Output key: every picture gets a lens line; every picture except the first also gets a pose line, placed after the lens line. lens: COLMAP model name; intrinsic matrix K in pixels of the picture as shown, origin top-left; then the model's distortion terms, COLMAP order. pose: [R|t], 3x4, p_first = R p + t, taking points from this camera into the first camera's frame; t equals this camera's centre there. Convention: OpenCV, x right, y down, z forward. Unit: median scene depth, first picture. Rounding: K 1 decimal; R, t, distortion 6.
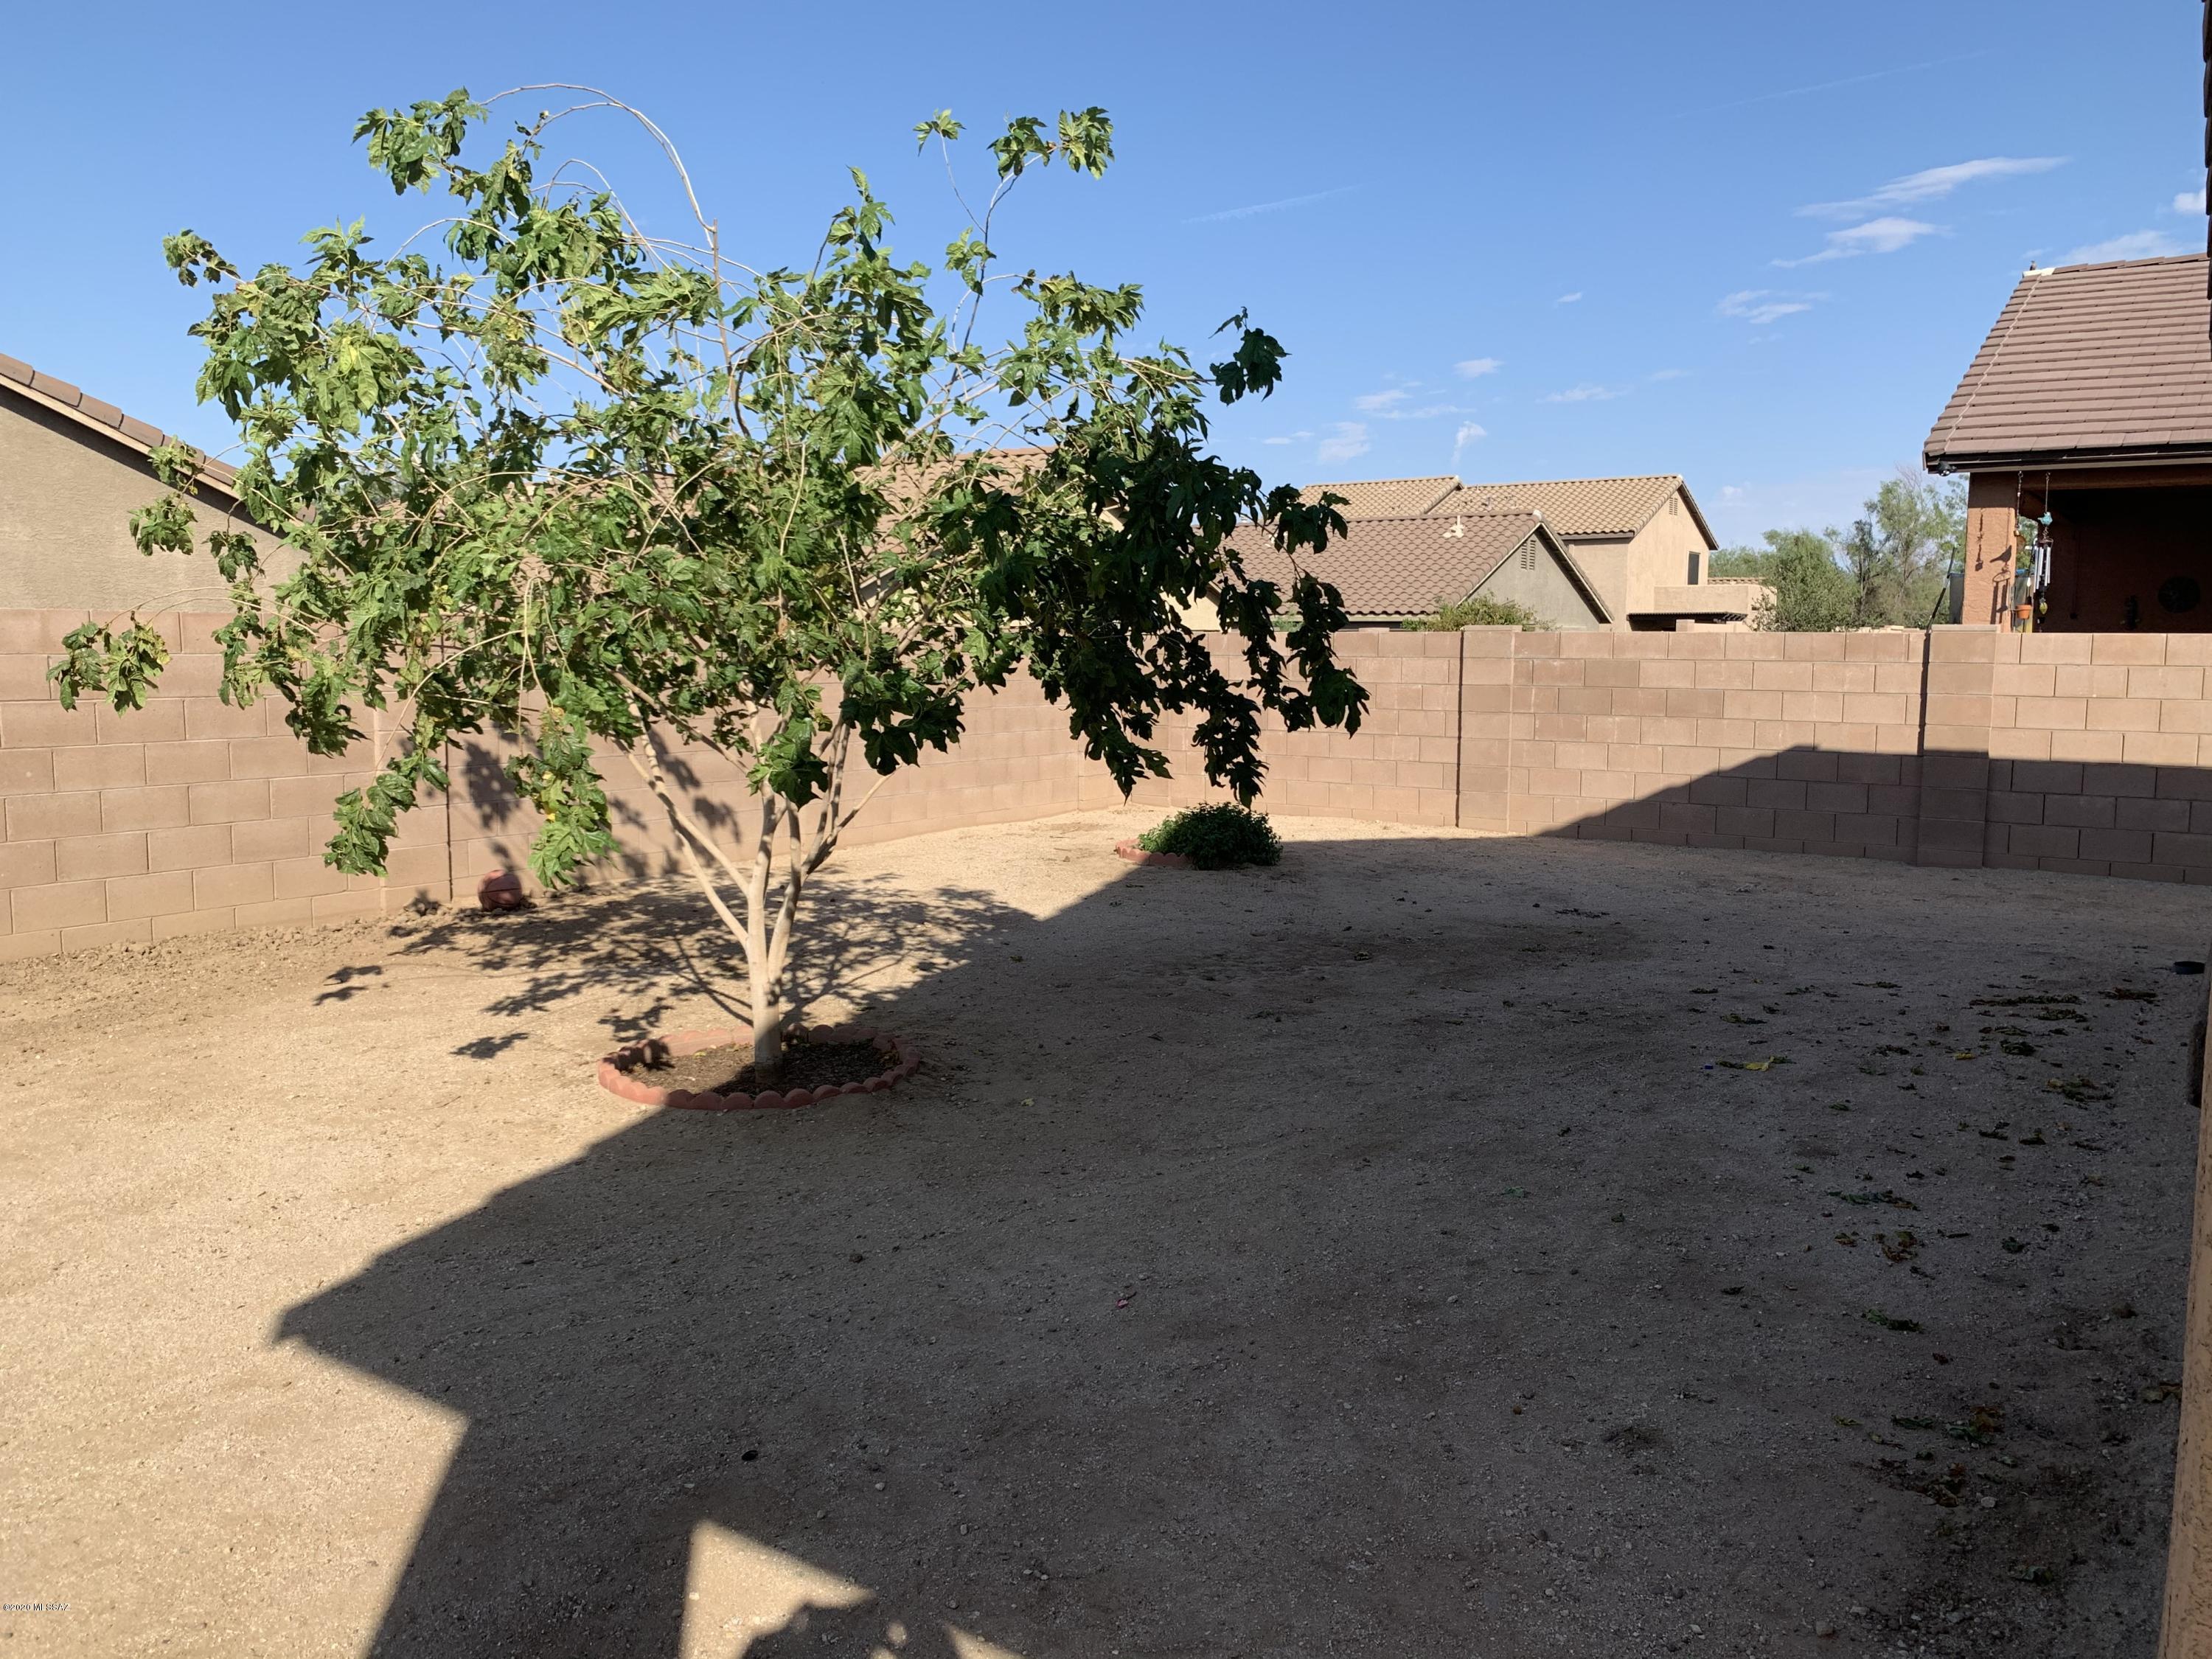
lens RADIAL K [[1668.2, 0, 1105.6], [0, 1668.2, 828.6], [0, 0, 1]] dist [0.004726, 0.000594]
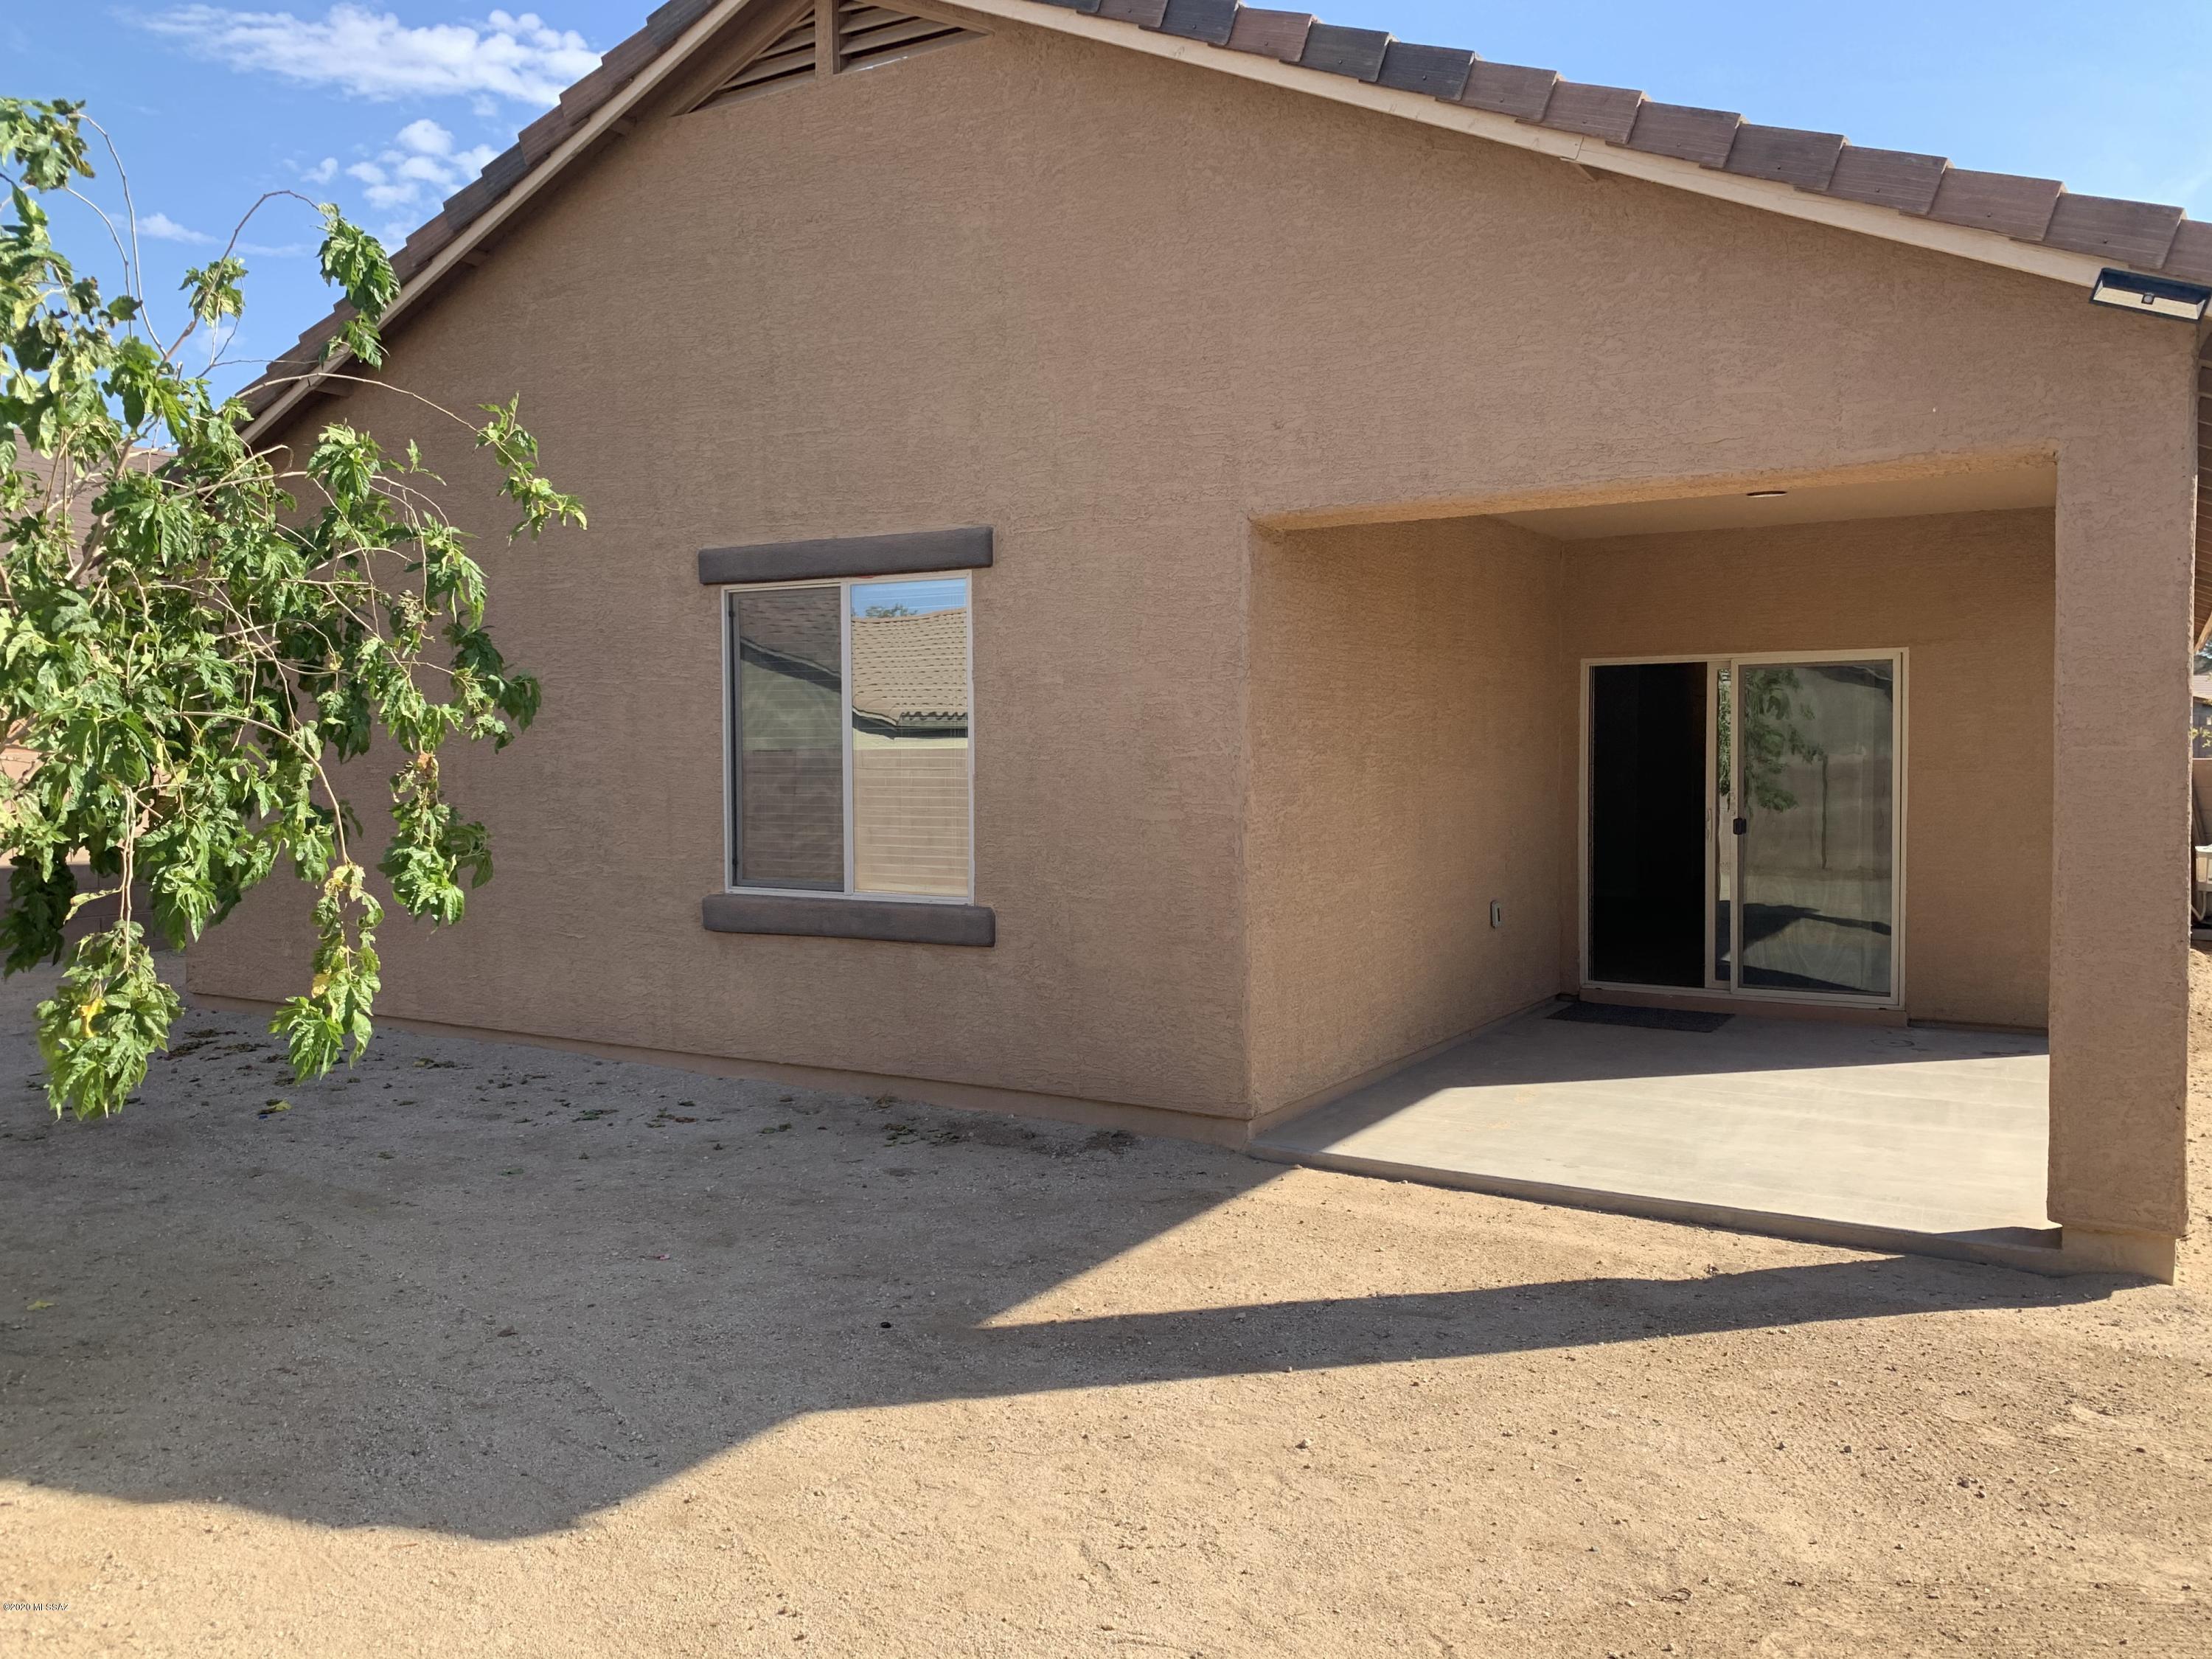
lens RADIAL K [[1668.2, 0, 1105.3], [0, 1668.2, 828.0], [0, 0, 1]] dist [0.004726, 0.000594]
pose [[-0.052280, -0.042878, 0.997711, -1.276272], [0.122016, 0.991318, 0.048997, -0.076918], [-0.991150, 0.124298, -0.046594, 0.638684]]
